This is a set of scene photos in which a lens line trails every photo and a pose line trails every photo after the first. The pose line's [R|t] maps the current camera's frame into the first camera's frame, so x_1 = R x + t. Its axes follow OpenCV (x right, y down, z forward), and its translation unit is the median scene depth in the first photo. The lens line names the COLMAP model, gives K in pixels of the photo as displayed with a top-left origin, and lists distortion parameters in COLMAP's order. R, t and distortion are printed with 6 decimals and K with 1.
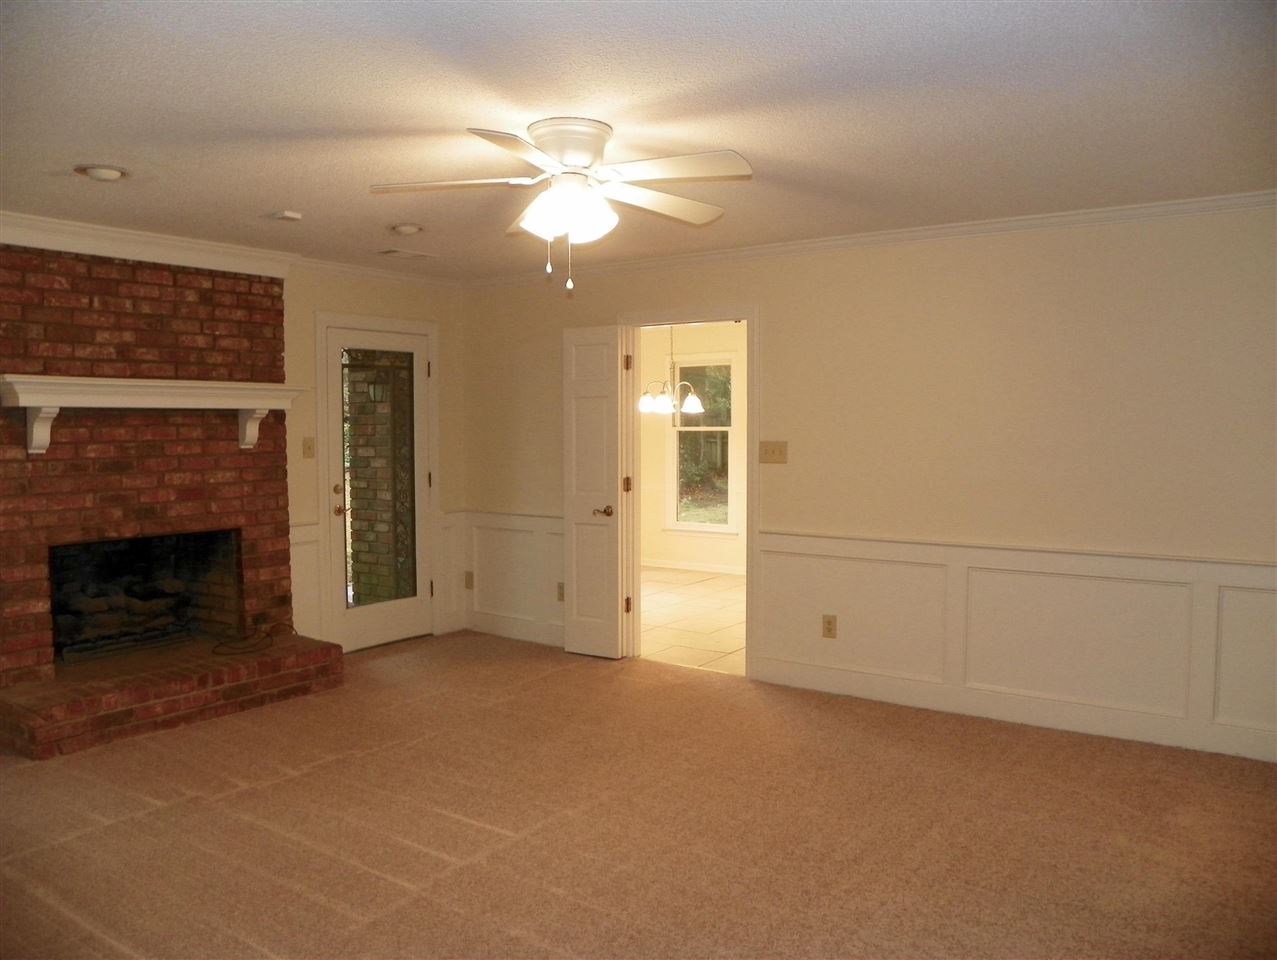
lens RADIAL K [[972.6, 0, 601.7], [0, 972.6, 479.9], [0, 0, 1]] dist [-0.020552, 0.005934]
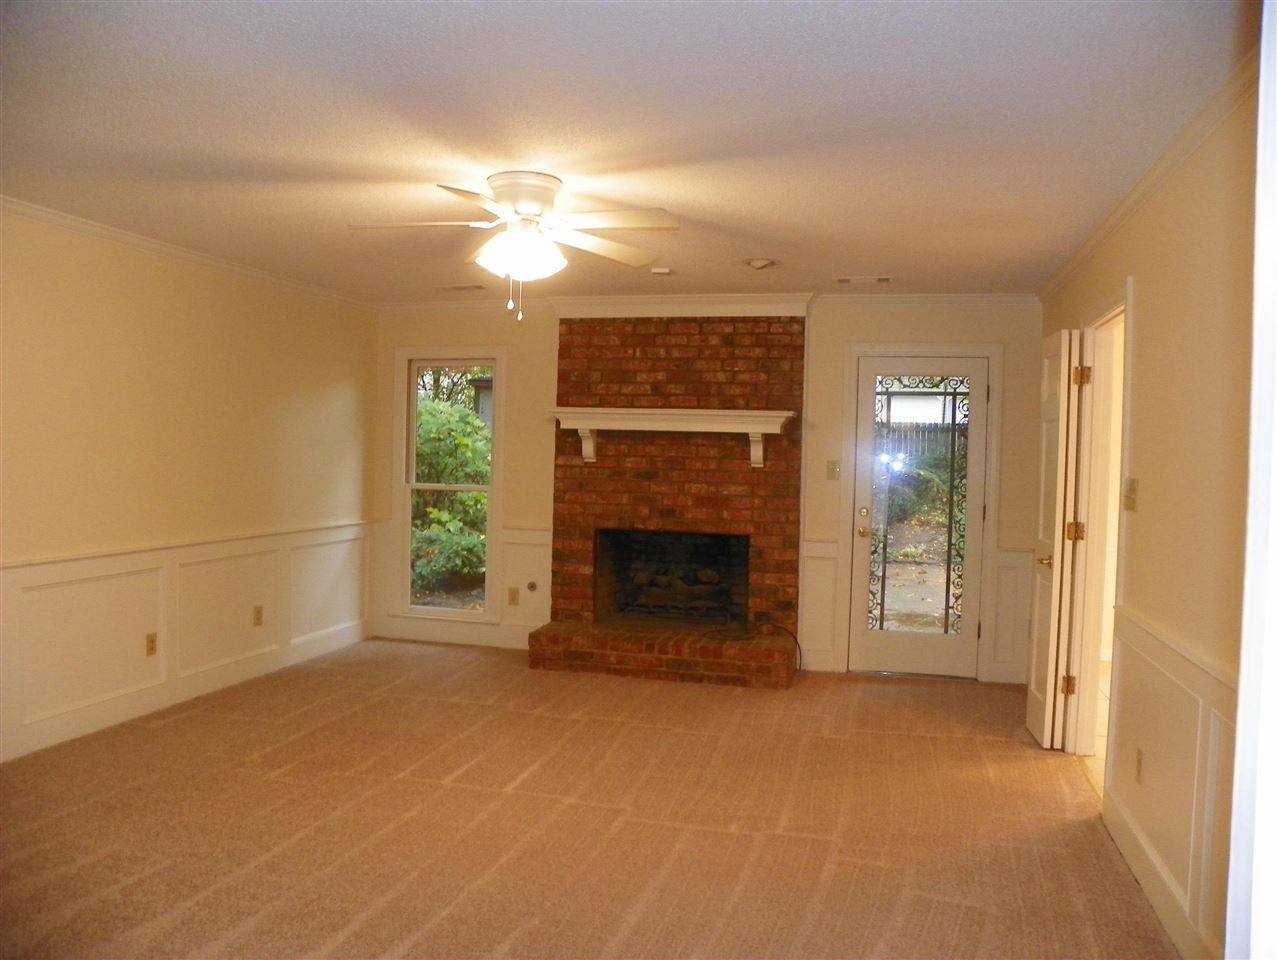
lens RADIAL K [[972.6, 0, 638.5], [0, 972.6, 479.5], [0, 0, 1]] dist [-0.020552, 0.005934]
pose [[0.441369, 0.044076, -0.896243, 0.666120], [-0.079726, 0.996769, 0.009757, -0.019272], [0.893777, 0.067148, 0.443457, 0.393174]]
